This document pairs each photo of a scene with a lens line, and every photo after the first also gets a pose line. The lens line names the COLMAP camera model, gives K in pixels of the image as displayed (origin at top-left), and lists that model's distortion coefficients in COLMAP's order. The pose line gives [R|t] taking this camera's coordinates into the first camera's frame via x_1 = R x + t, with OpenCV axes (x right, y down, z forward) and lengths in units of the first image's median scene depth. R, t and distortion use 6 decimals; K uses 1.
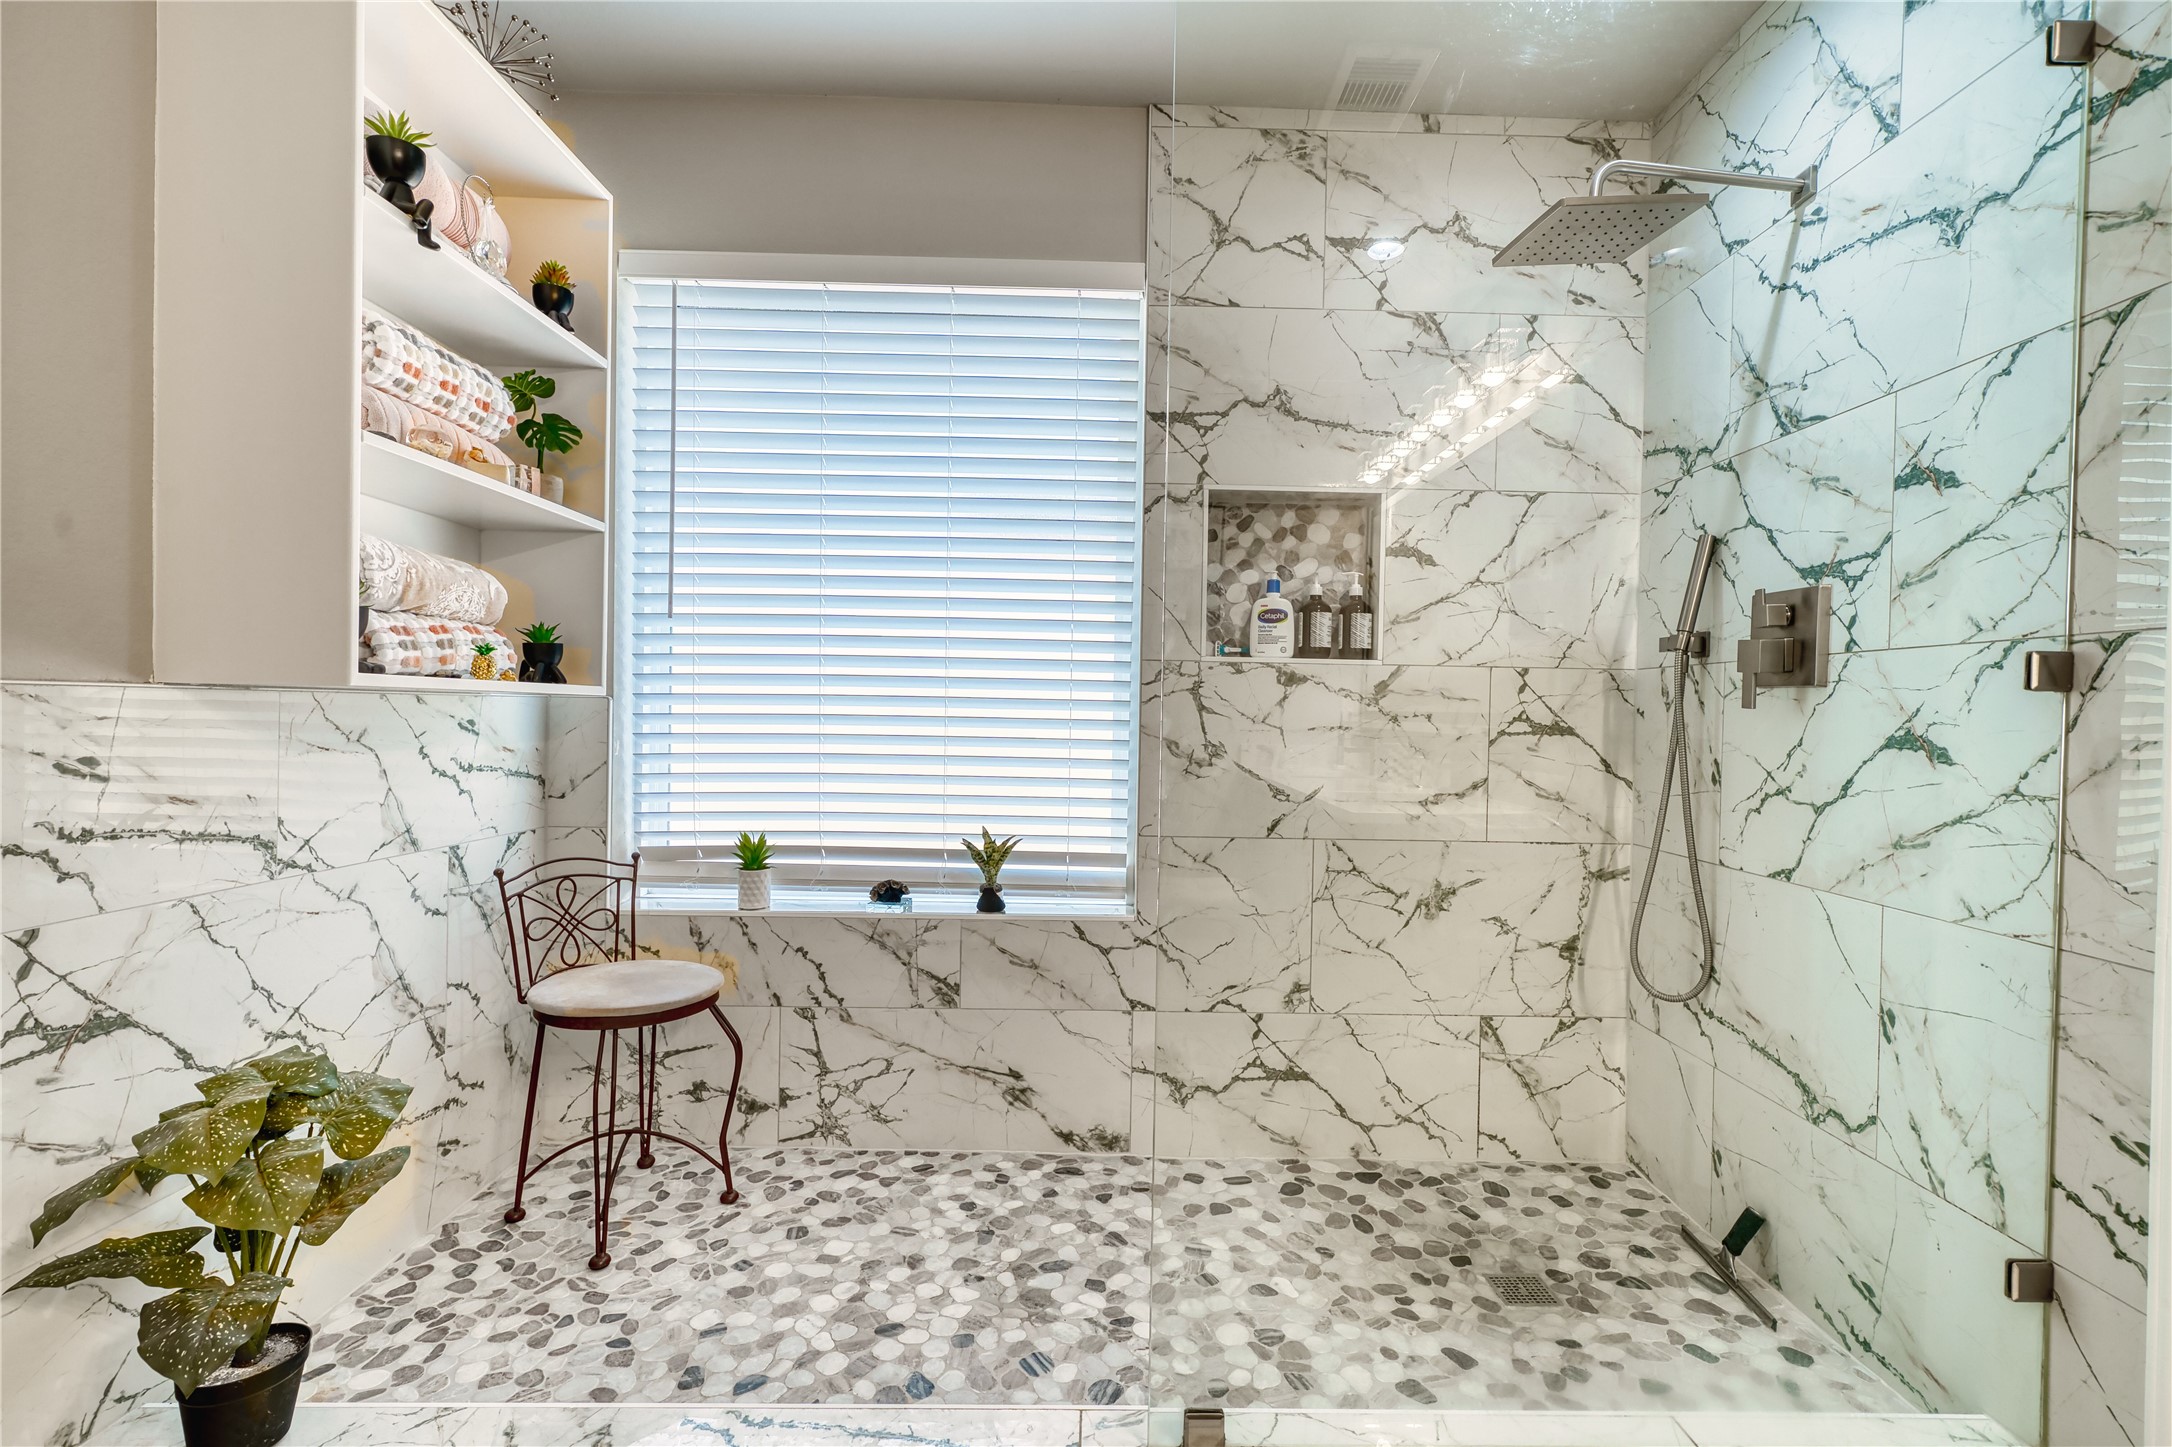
lens RADIAL K [[933.4, 0, 1089.3], [0, 933.4, 719.1], [0, 0, 1]] dist [-0.001881, 0.000064]
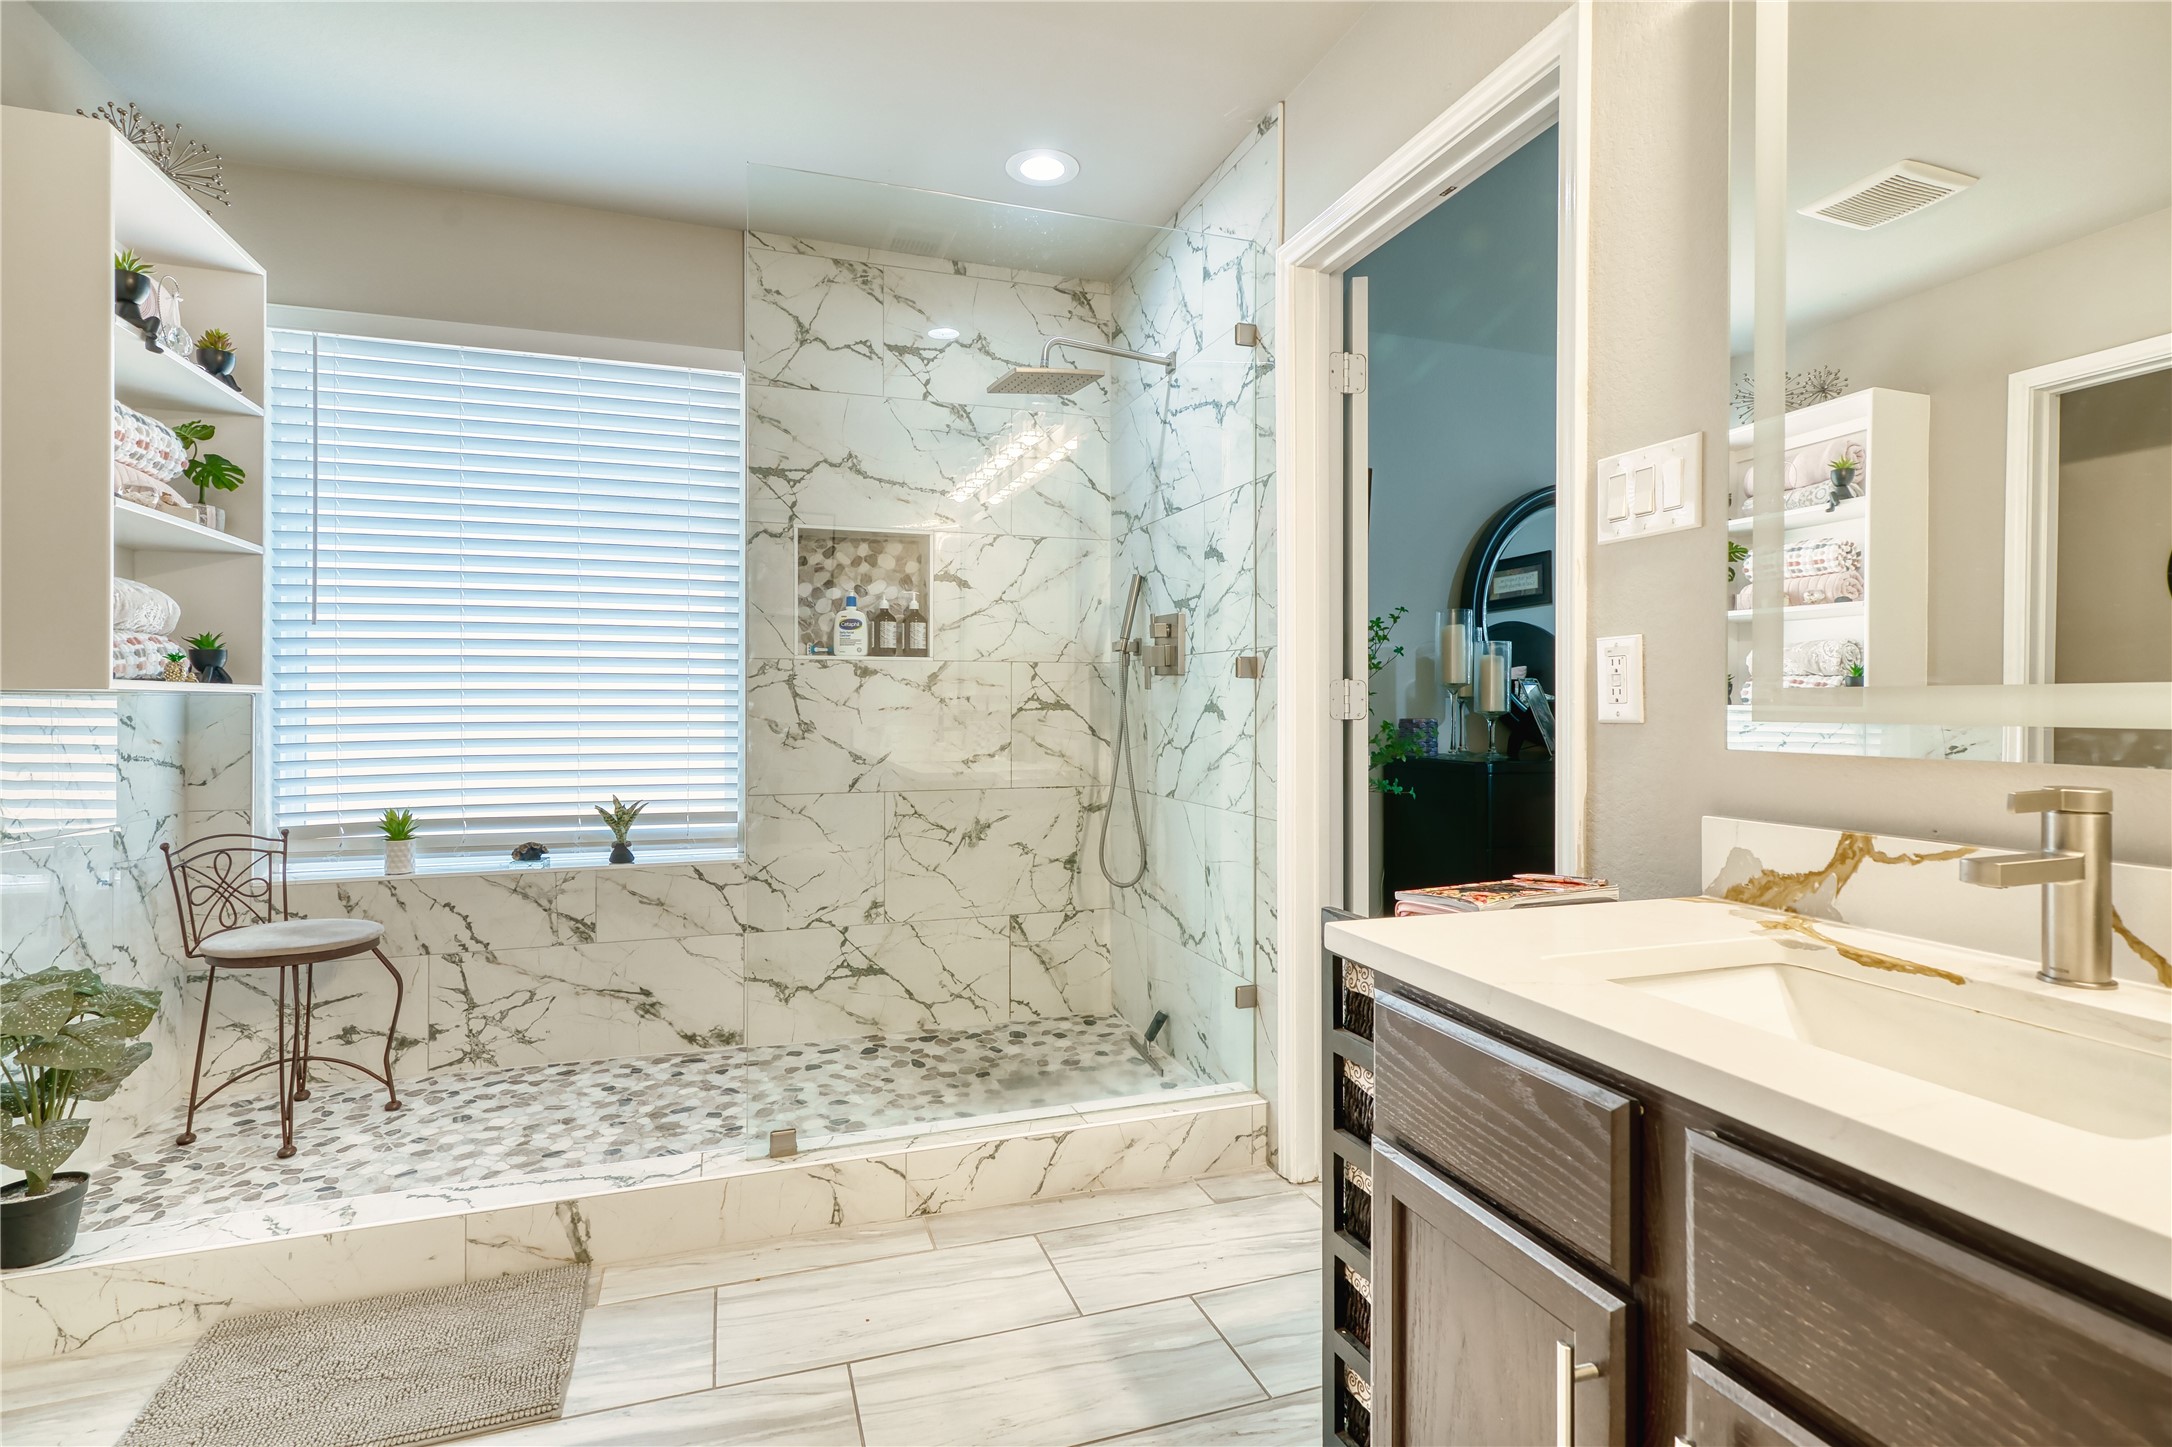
lens RADIAL K [[1009.8, 0, 1064.3], [0, 1009.8, 694.8], [0, 0, 1]] dist [0.005631, -0.000331]
pose [[0.944284, -0.016965, 0.328693, 0.011924], [0.020963, 0.999743, -0.008620, 0.008344], [-0.328462, 0.015030, 0.944397, -0.489019]]
